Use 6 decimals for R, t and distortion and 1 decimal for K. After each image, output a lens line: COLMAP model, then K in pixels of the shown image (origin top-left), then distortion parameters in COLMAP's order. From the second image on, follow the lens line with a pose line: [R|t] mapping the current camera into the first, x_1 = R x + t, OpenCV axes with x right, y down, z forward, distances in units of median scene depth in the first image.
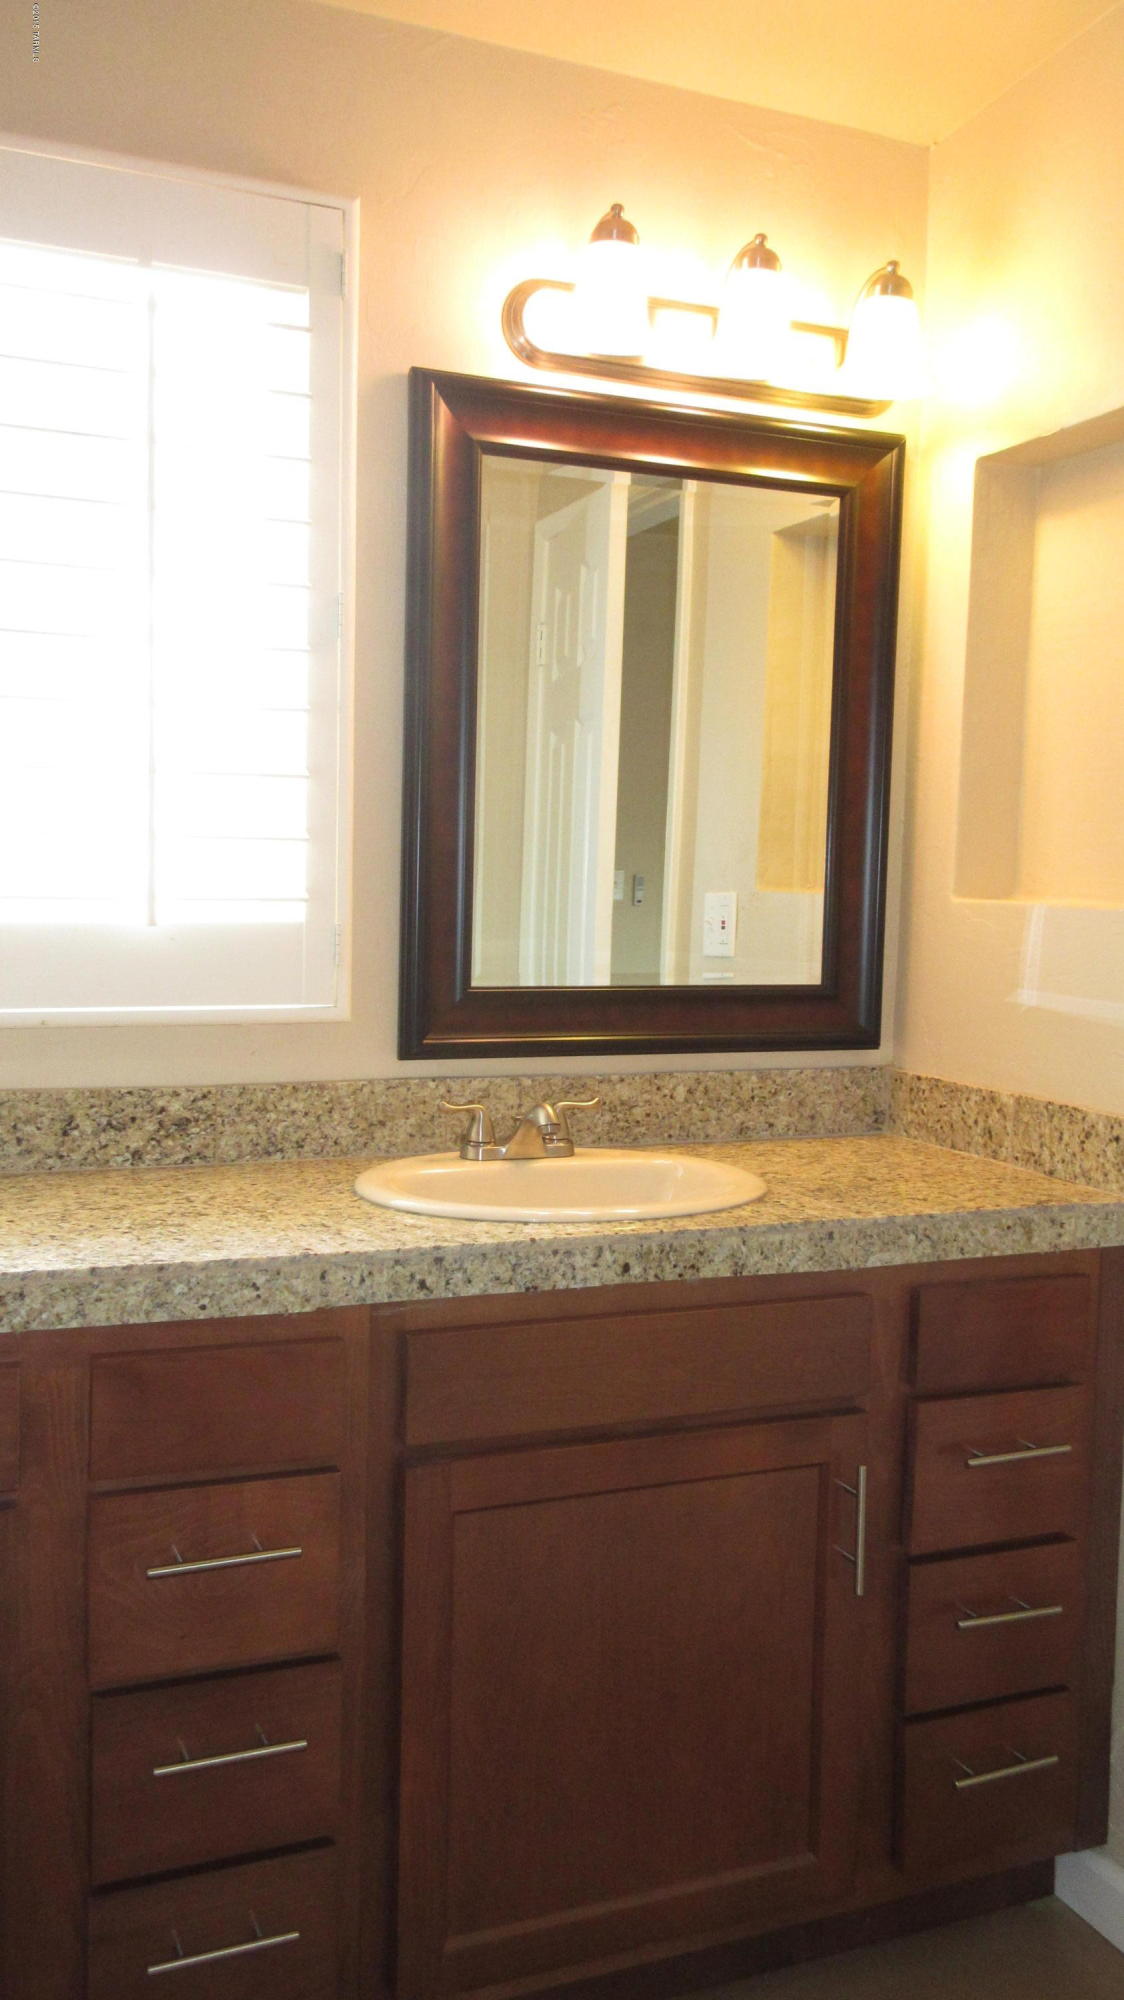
lens RADIAL K [[1670.6, 0, 553.5], [0, 1670.6, 1002.8], [0, 0, 1]] dist [0.011693, 0.006937]
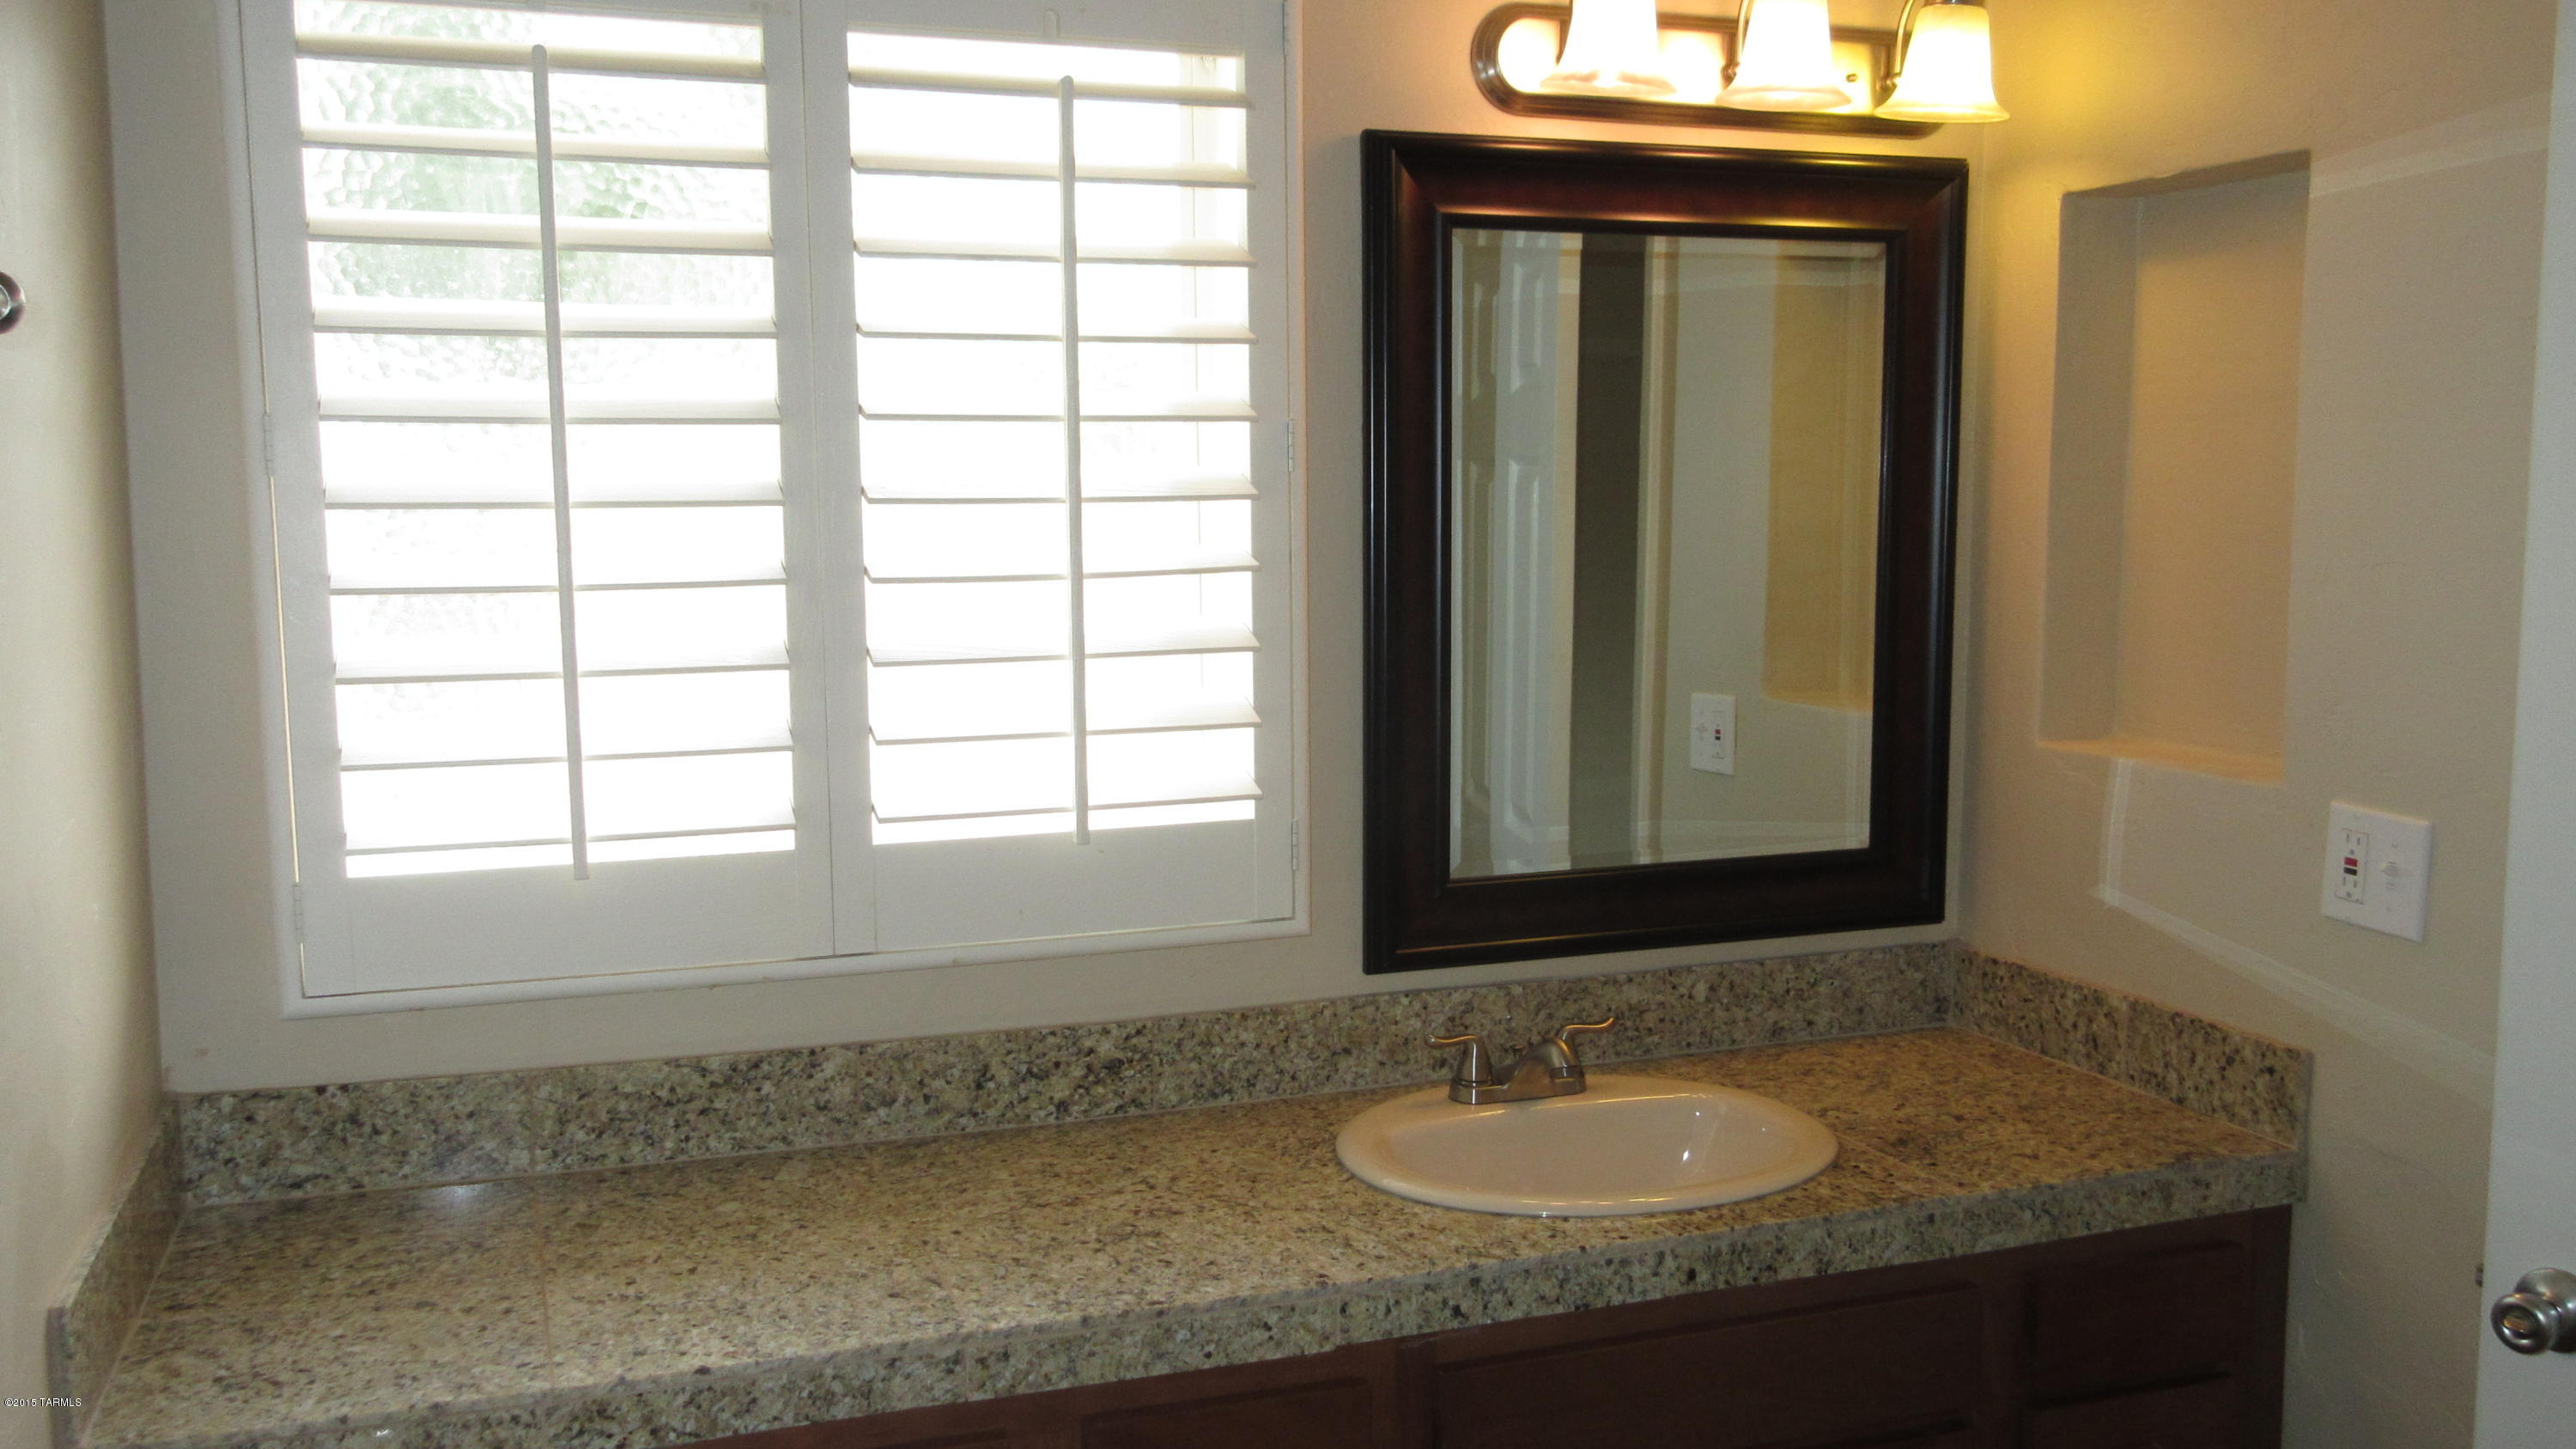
lens RADIAL K [[2152.1, 0, 1283.4], [0, 2152.1, 747.3], [0, 0, 1]] dist [0.011693, 0.006937]
pose [[0.998740, -0.025980, -0.042941, -0.094987], [0.027722, 0.998796, 0.040476, -0.135695], [0.041837, -0.041615, 0.998257, -0.057991]]
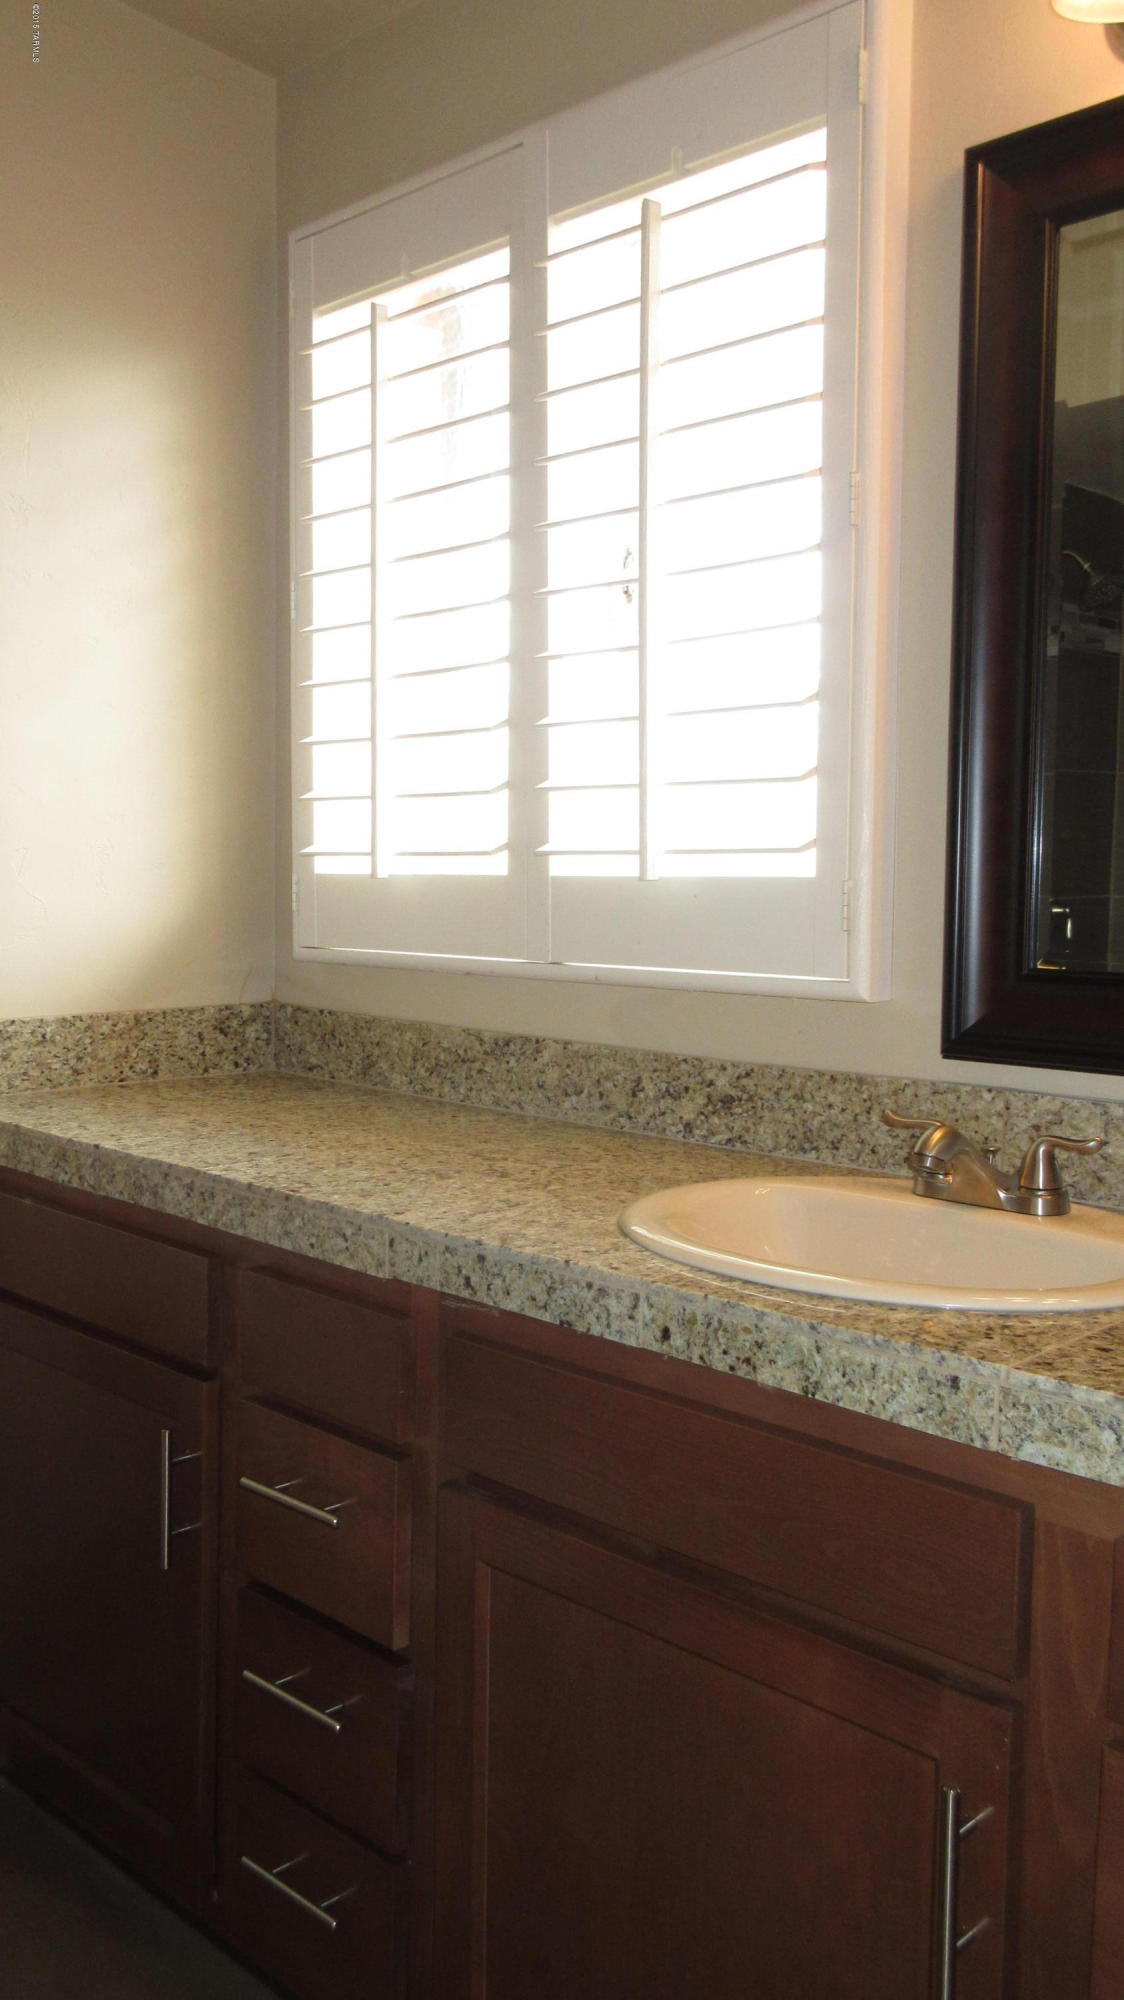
lens RADIAL K [[1670.6, 0, 496.2], [0, 1670.6, 995.3], [0, 0, 1]] dist [0.011693, 0.006937]
pose [[0.371351, 0.053453, -0.926953, 0.609325], [-0.067453, 0.997257, 0.030484, -0.004406], [0.926039, 0.051205, 0.373938, 0.584369]]
